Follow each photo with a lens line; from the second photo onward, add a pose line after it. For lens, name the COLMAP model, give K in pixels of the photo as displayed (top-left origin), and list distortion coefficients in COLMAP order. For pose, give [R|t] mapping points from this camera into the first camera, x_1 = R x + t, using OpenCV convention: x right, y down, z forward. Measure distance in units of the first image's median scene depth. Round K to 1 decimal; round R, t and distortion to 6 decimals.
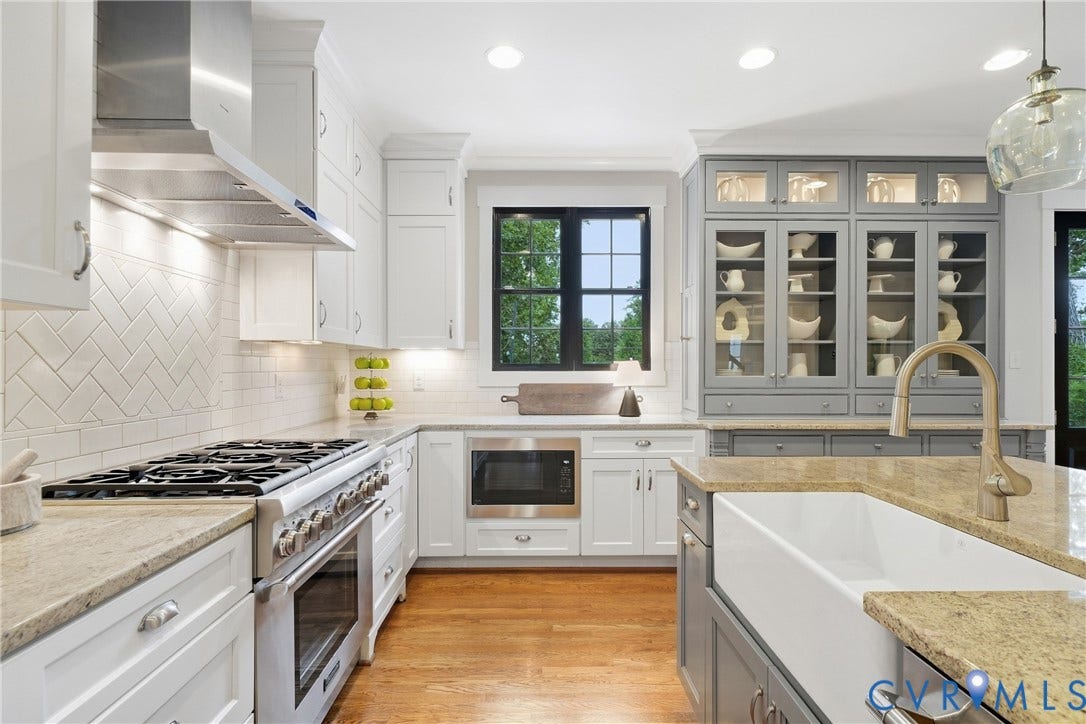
lens RADIAL K [[512.6, 0, 543.0], [0, 512.6, 366.0], [0, 0, 1]] dist [-0.000410, 0.000713]
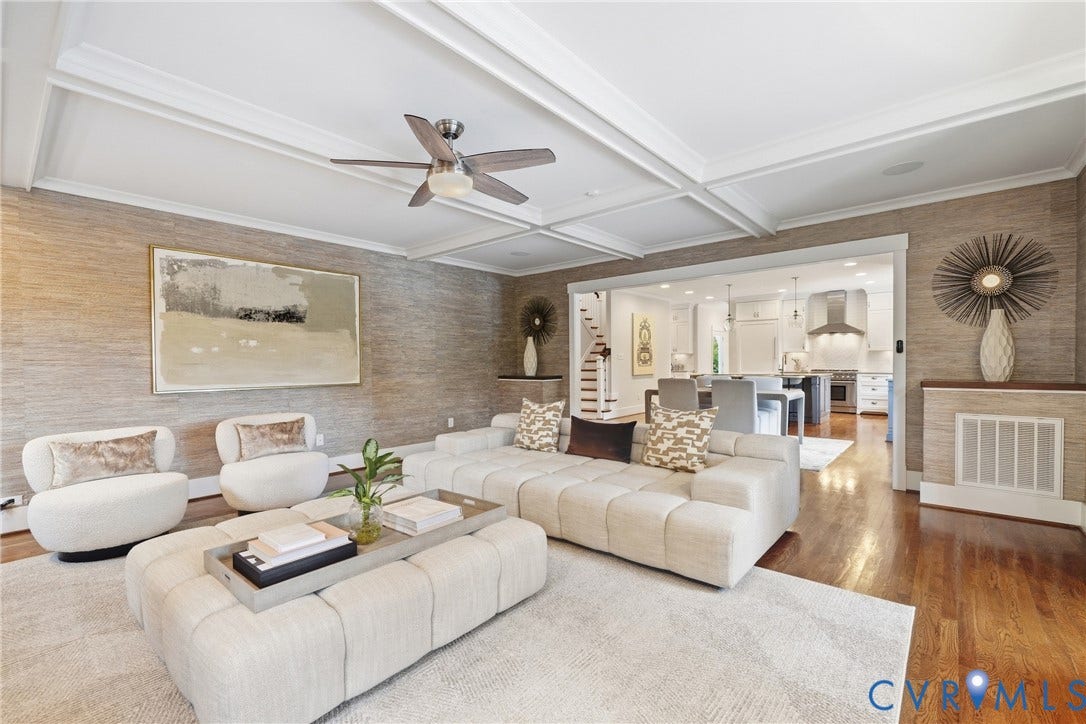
lens RADIAL K [[472.9, 0, 543.6], [0, 472.9, 363.5], [0, 0, 1]] dist [-0.004613, -0.000200]
pose [[-0.660346, 0.009052, -0.750907, 3.405956], [0.009922, 0.999945, 0.003329, 0.015775], [0.750896, -0.005252, -0.660400, 1.145747]]
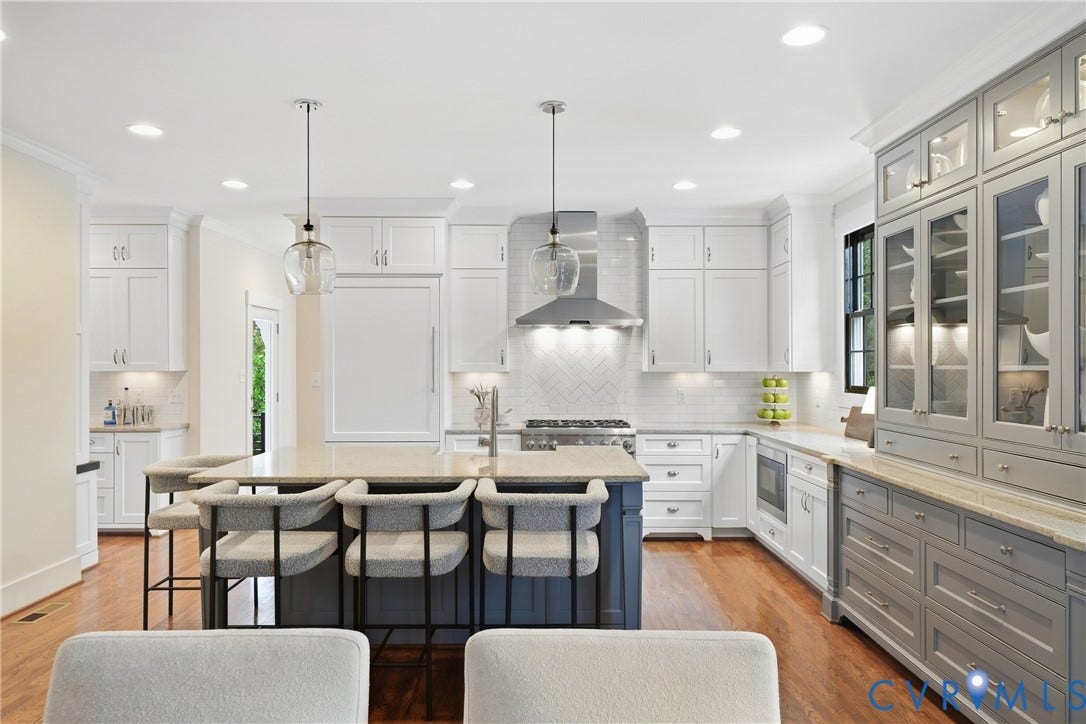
lens RADIAL K [[733.4, 0, 545.7], [0, 733.4, 367.0], [0, 0, 1]] dist [-0.002046, 0.007500]
pose [[-0.002430, 0.001548, -0.999996, 1.556023], [0.002769, 0.999995, 0.001541, -0.051411], [0.999993, -0.002766, -0.002434, 0.438374]]
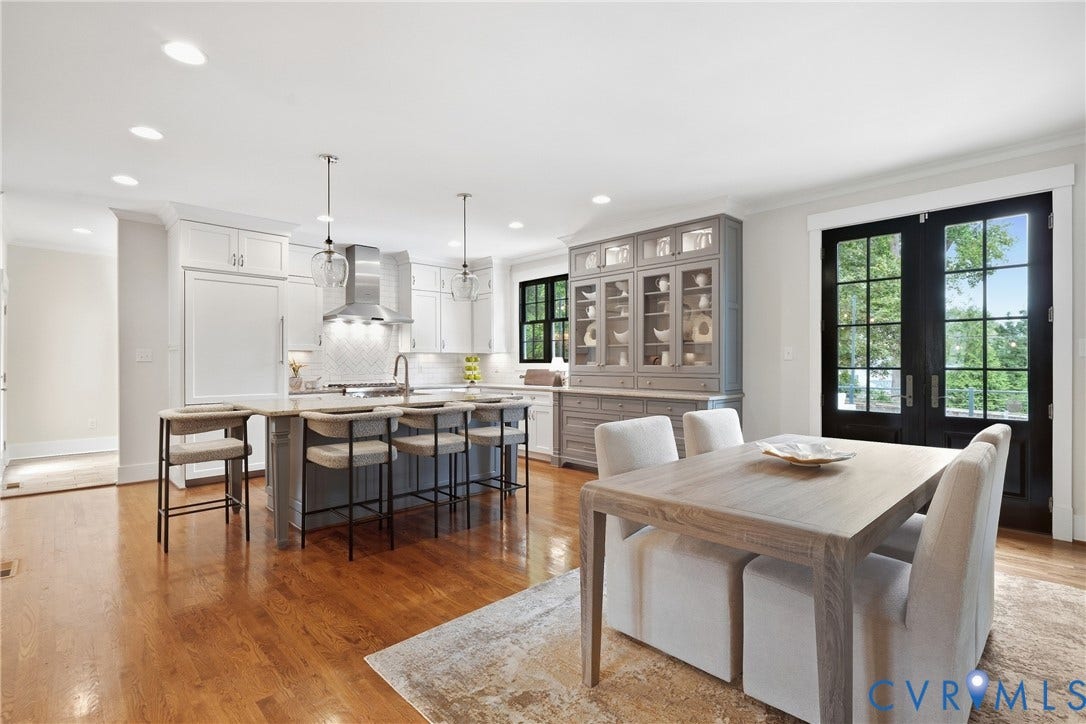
lens RADIAL K [[512.6, 0, 544.6], [0, 512.6, 363.6], [0, 0, 1]] dist [-0.000410, 0.000713]
pose [[0.685975, -0.001821, -0.727623, 1.609608], [0.003688, 0.999993, 0.000974, 0.011260], [0.727616, -0.003352, 0.685977, -0.355948]]
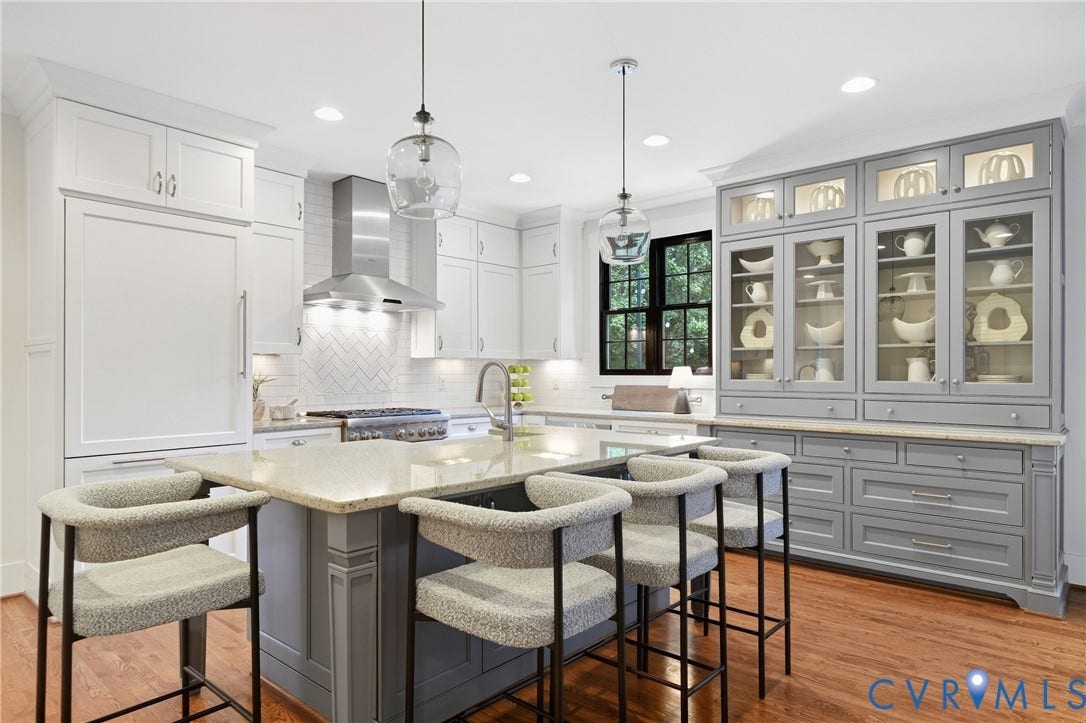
lens RADIAL K [[645.9, 0, 544.3], [0, 645.9, 370.8], [0, 0, 1]] dist [0.000501, -0.001455]
pose [[0.741873, -0.001789, -0.670538, 0.985445], [0.001564, 0.999998, -0.000937, -0.000073], [0.670538, -0.000354, 0.741875, -0.329482]]
